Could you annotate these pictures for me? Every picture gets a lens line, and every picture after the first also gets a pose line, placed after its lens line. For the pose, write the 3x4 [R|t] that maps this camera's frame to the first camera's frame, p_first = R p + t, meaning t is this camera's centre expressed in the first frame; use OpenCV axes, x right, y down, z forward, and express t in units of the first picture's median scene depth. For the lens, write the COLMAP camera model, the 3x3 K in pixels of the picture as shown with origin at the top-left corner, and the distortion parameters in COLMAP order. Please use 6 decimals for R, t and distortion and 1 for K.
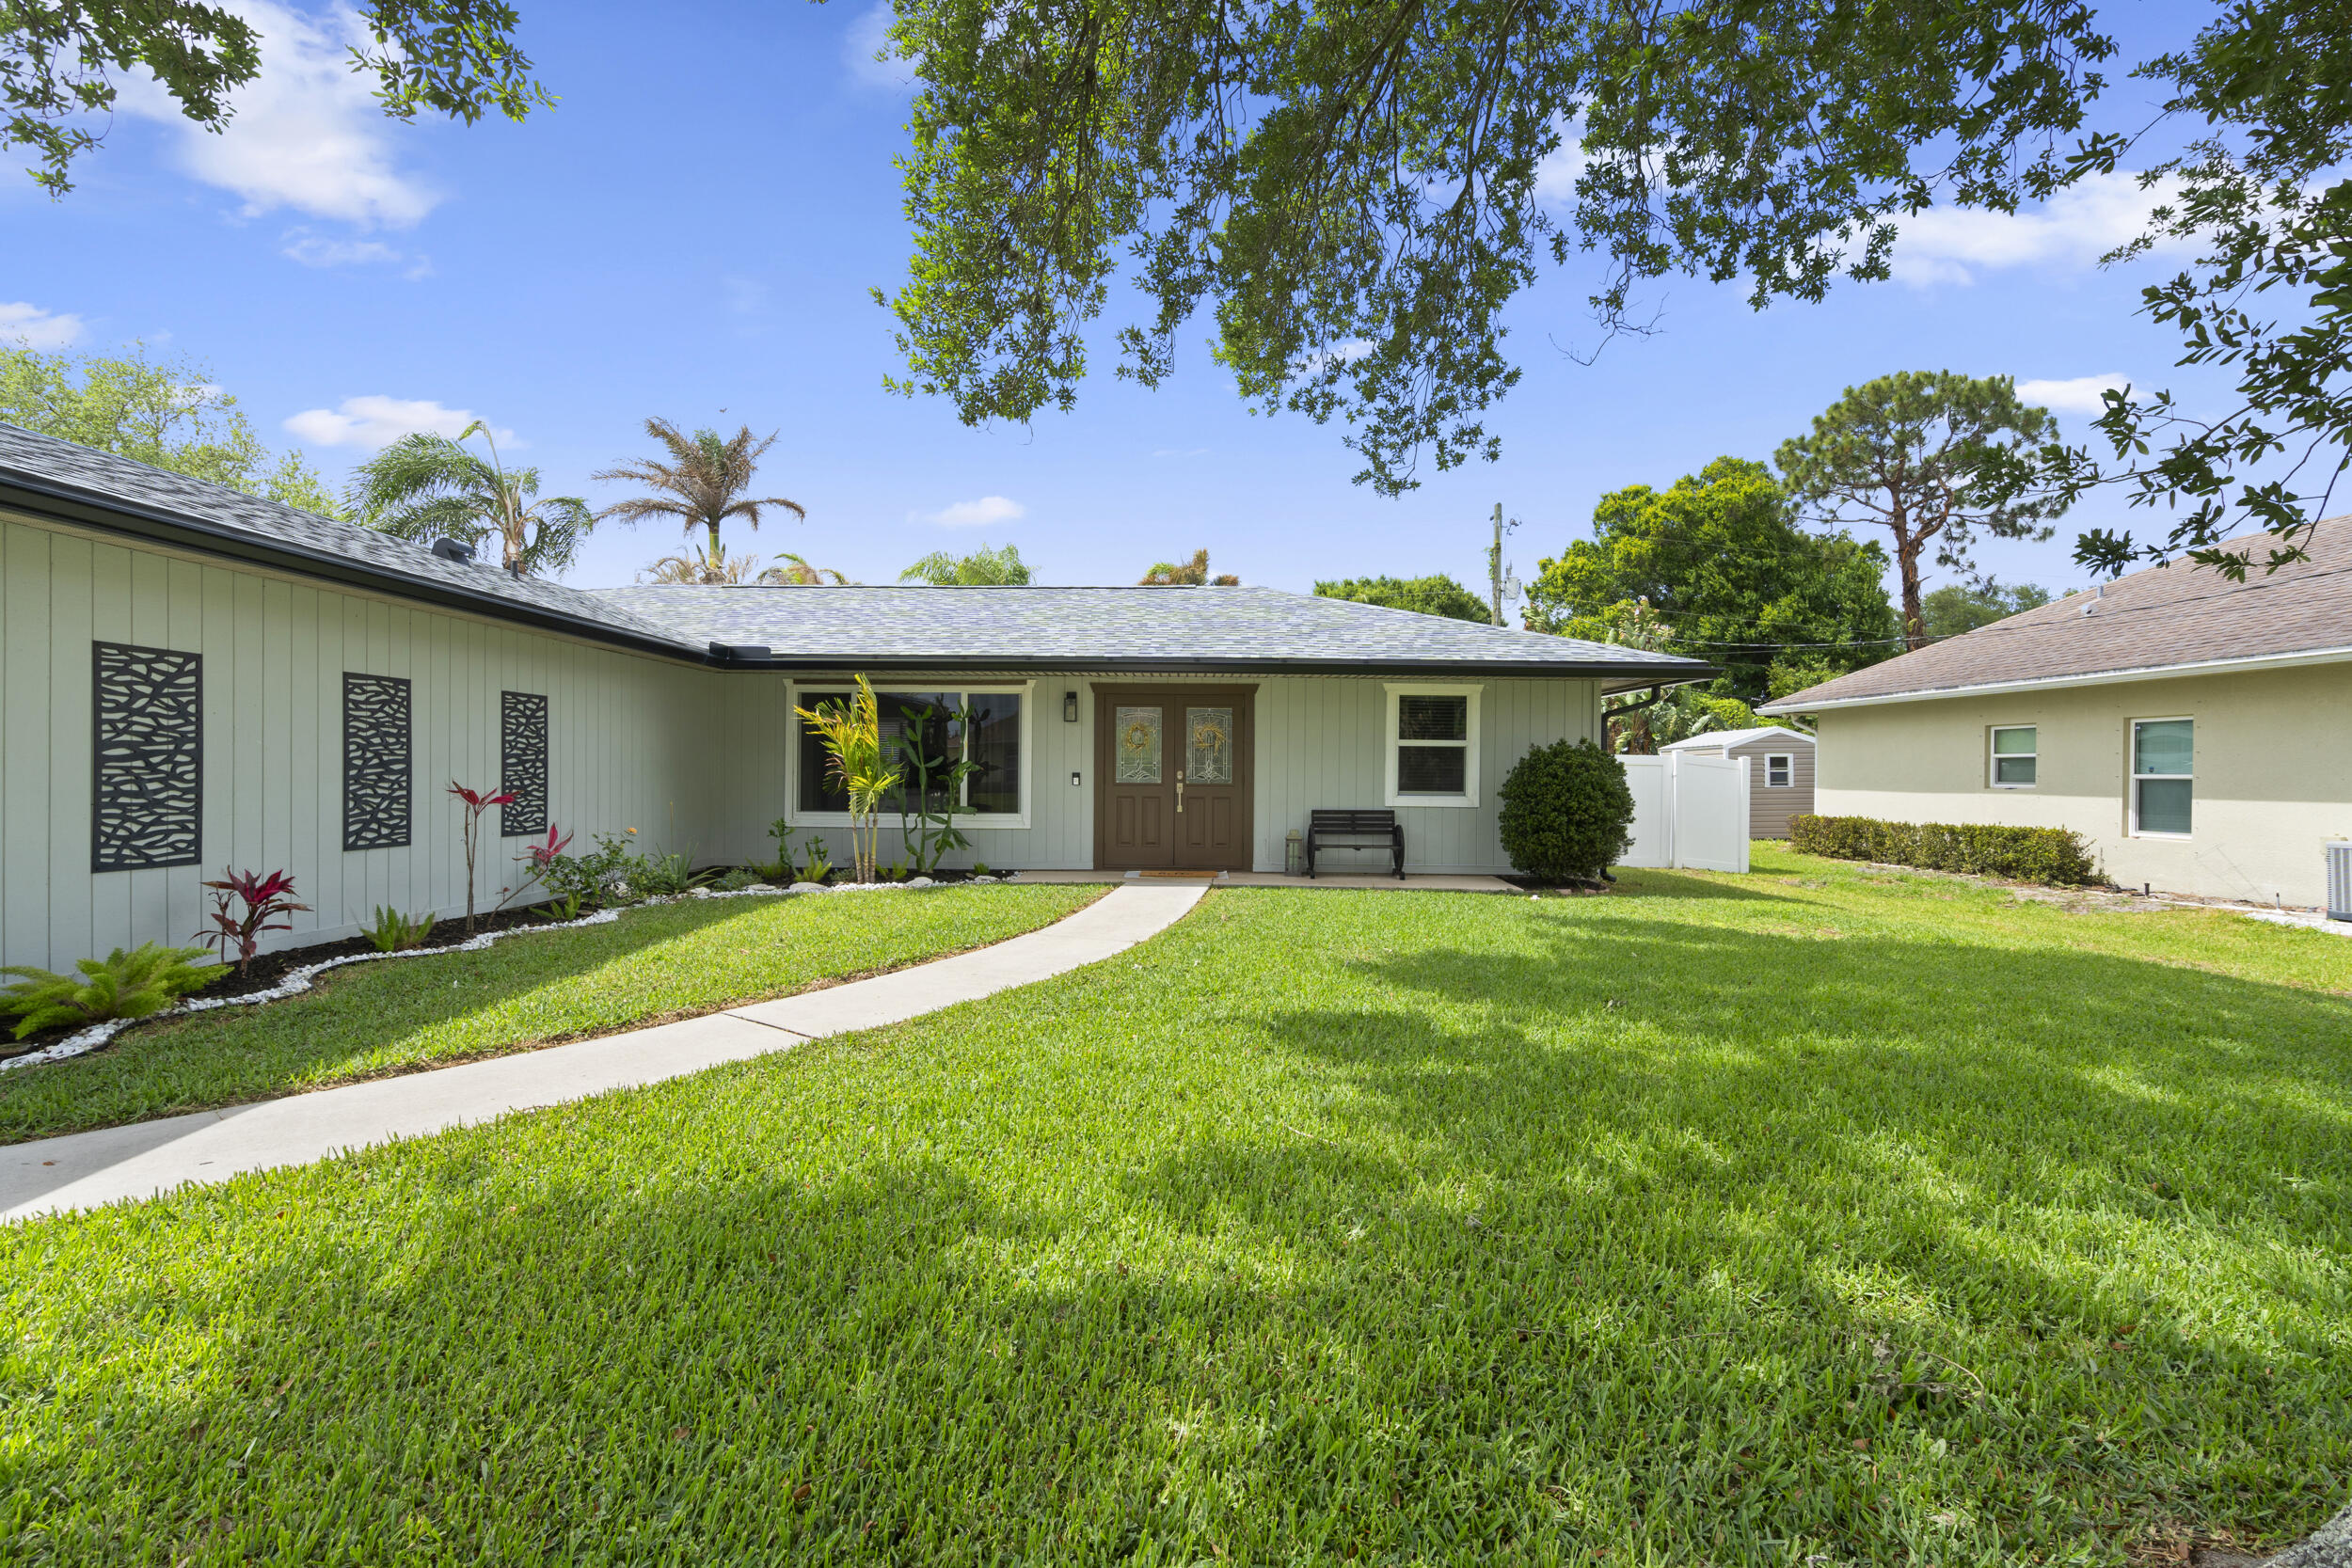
lens RADIAL K [[1063.0, 0, 1175.5], [0, 1063.0, 791.6], [0, 0, 1]] dist [-0.000869, 0.000195]
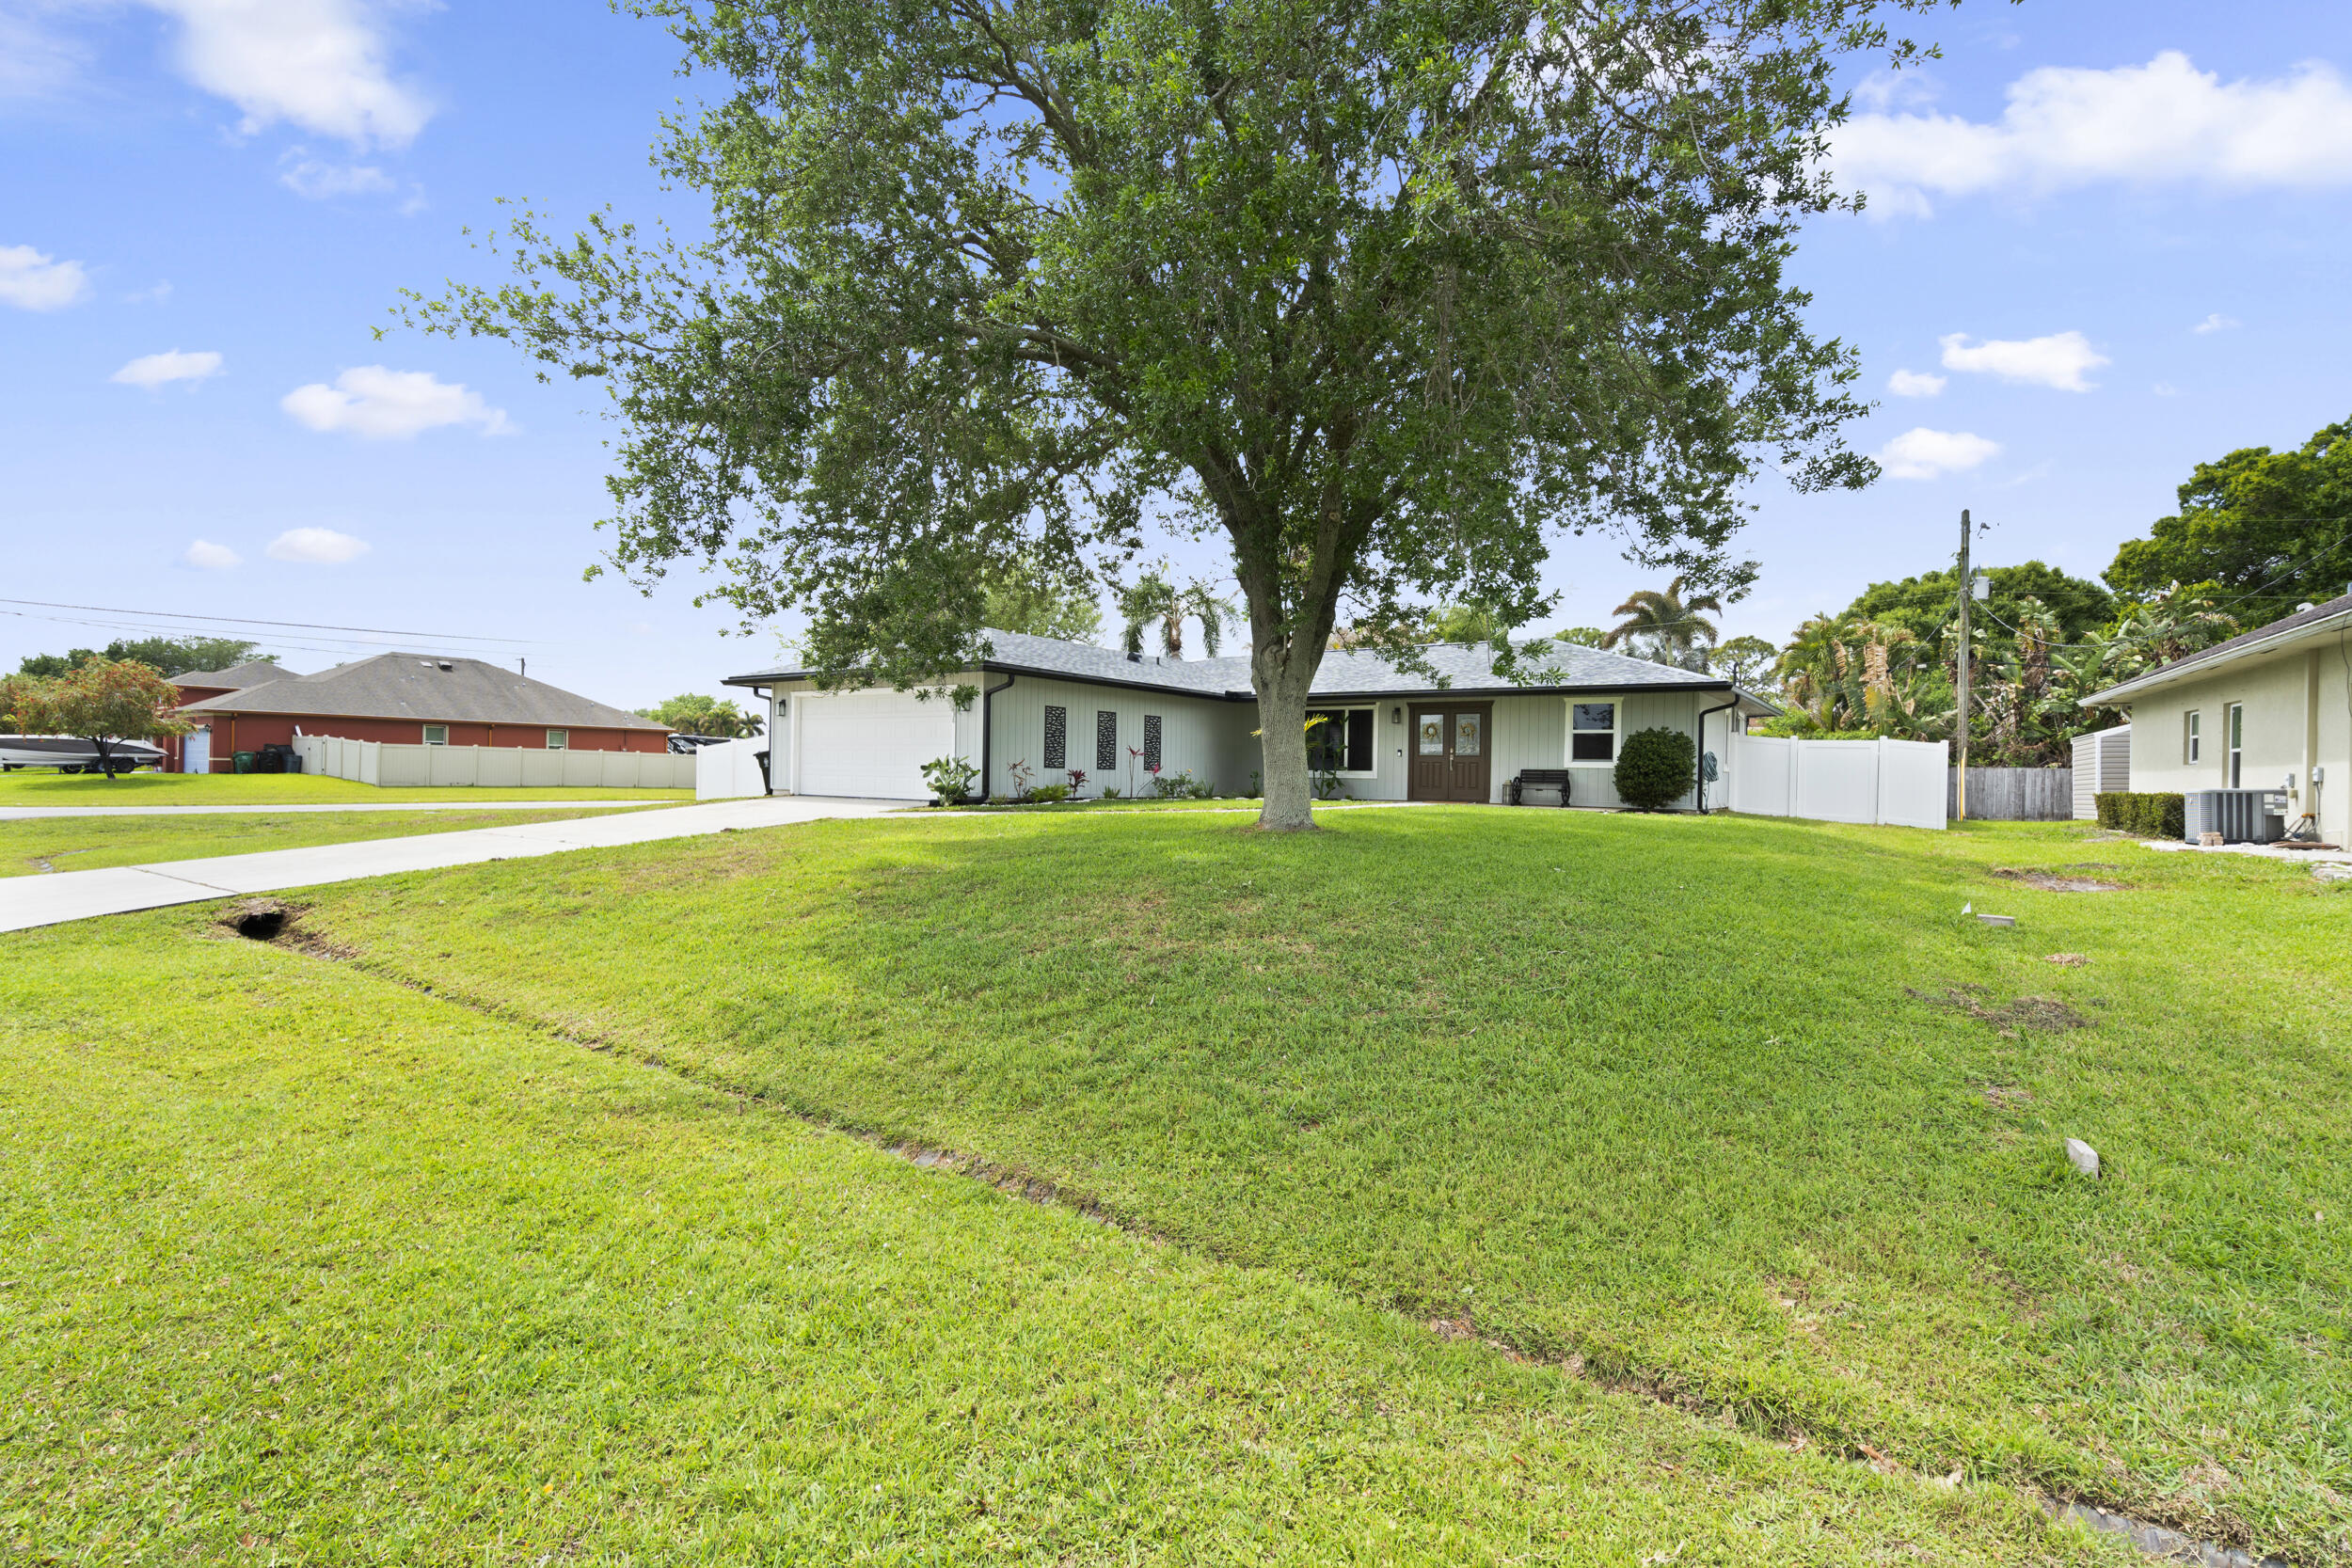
lens RADIAL K [[1063.0, 0, 1175.5], [0, 1063.0, 791.6], [0, 0, 1]] dist [-0.000869, 0.000195]
pose [[0.842994, 0.014062, -0.537738, 0.603259], [-0.019561, 0.999798, -0.004521, 0.075029], [0.537566, 0.014330, 0.843100, -0.835923]]
